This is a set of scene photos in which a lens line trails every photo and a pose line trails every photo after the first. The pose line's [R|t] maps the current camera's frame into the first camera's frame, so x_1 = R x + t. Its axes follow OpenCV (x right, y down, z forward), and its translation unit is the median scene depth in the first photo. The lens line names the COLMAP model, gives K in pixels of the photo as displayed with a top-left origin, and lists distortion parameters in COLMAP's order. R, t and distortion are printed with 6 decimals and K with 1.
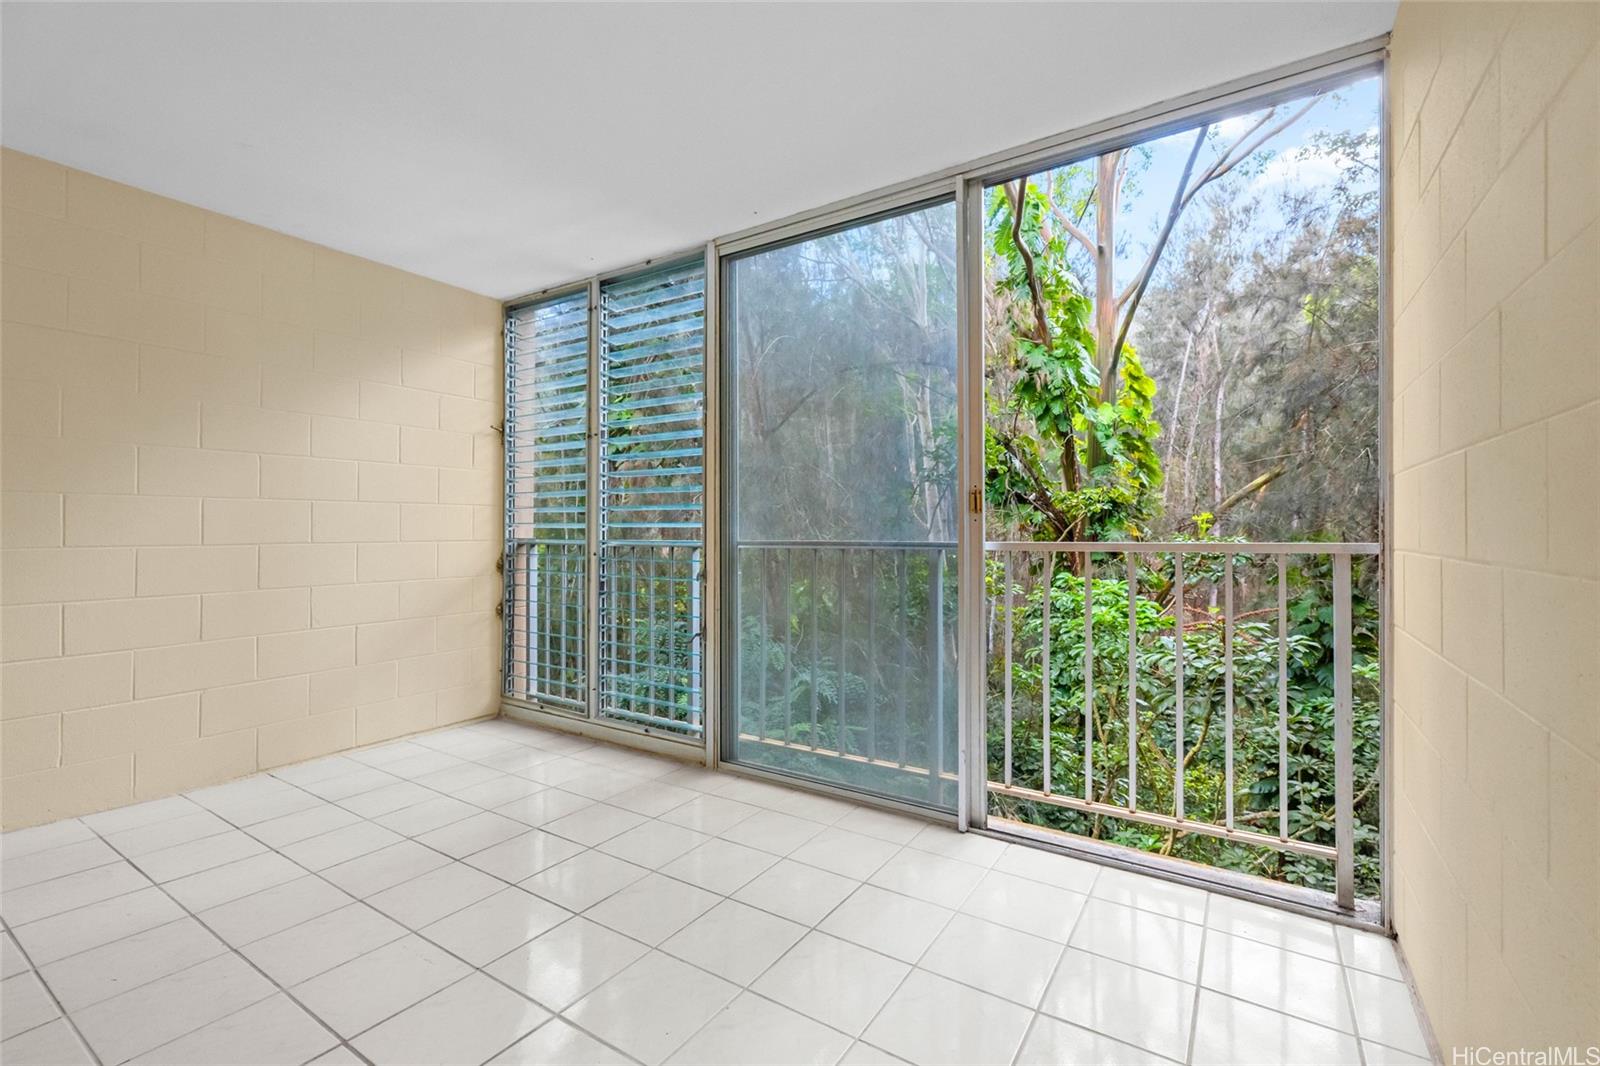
lens RADIAL K [[693.5, 0, 802.0], [0, 693.5, 521.6], [0, 0, 1]] dist [0.017460, 0.000028]
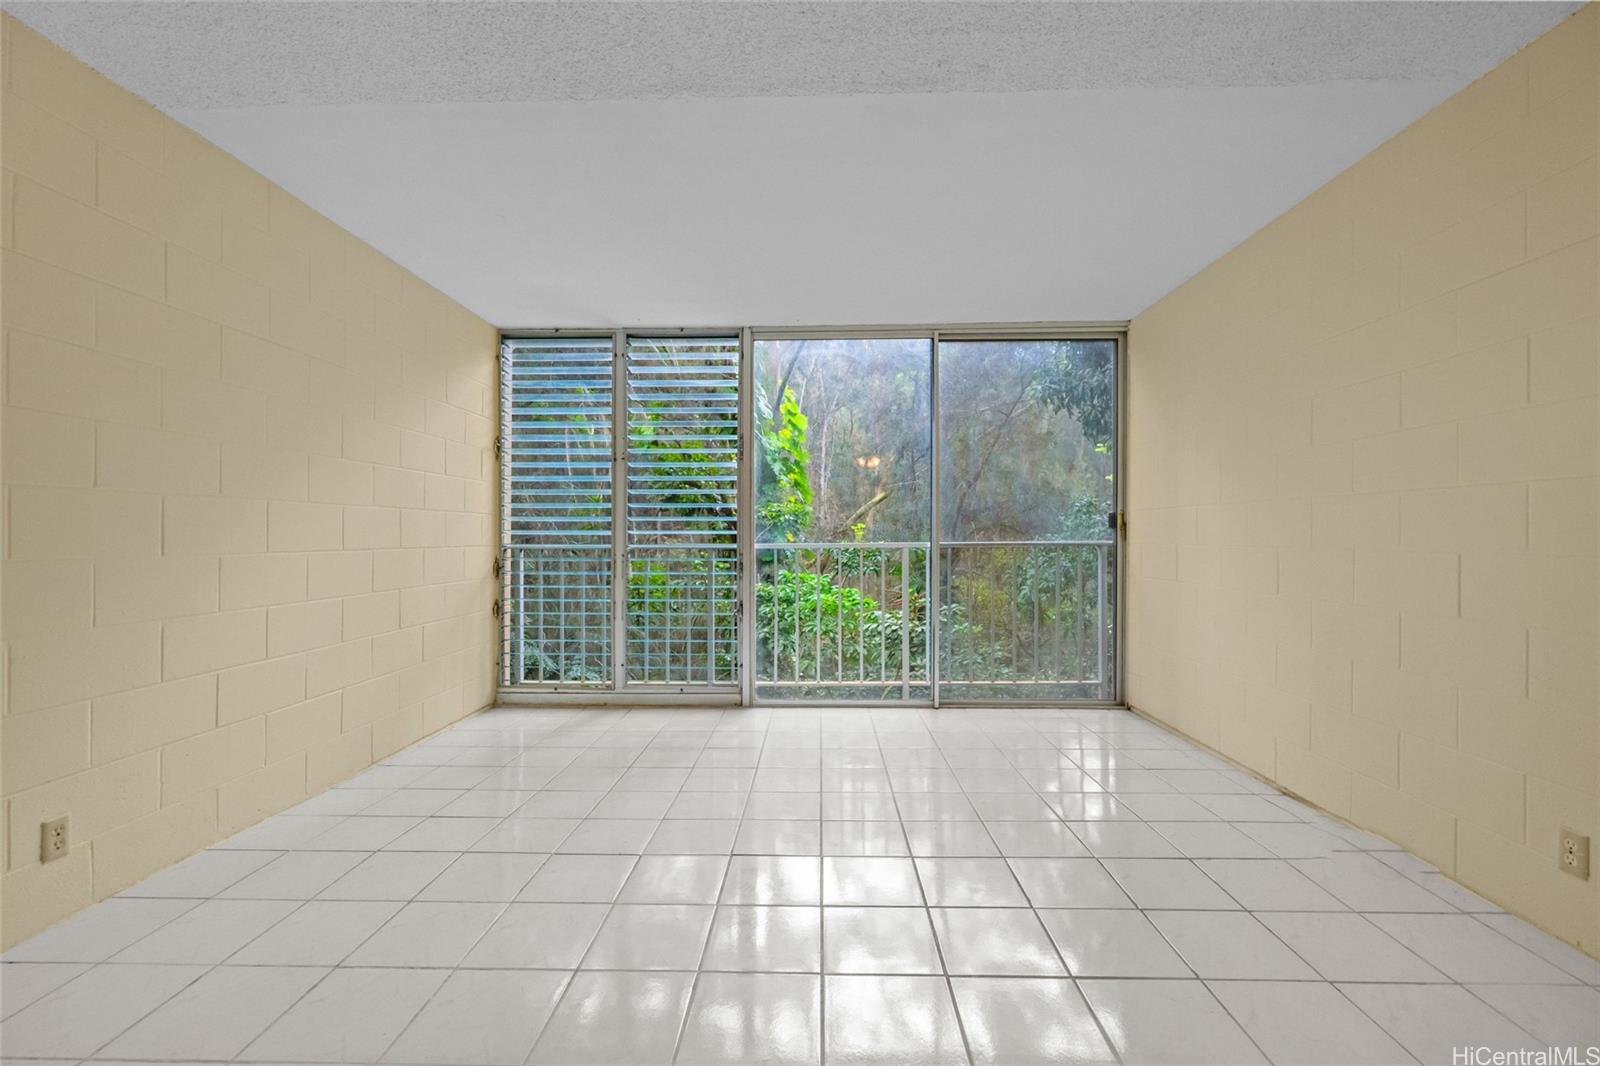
lens RADIAL K [[679.1, 0, 803.6], [0, 679.1, 531.5], [0, 0, 1]] dist [0.002889, 0.000350]
pose [[0.849883, 0.001739, 0.526969, -0.206961], [-0.003732, 0.999989, 0.002718, 0.000002], [-0.526958, -0.004277, 0.849880, -0.057819]]
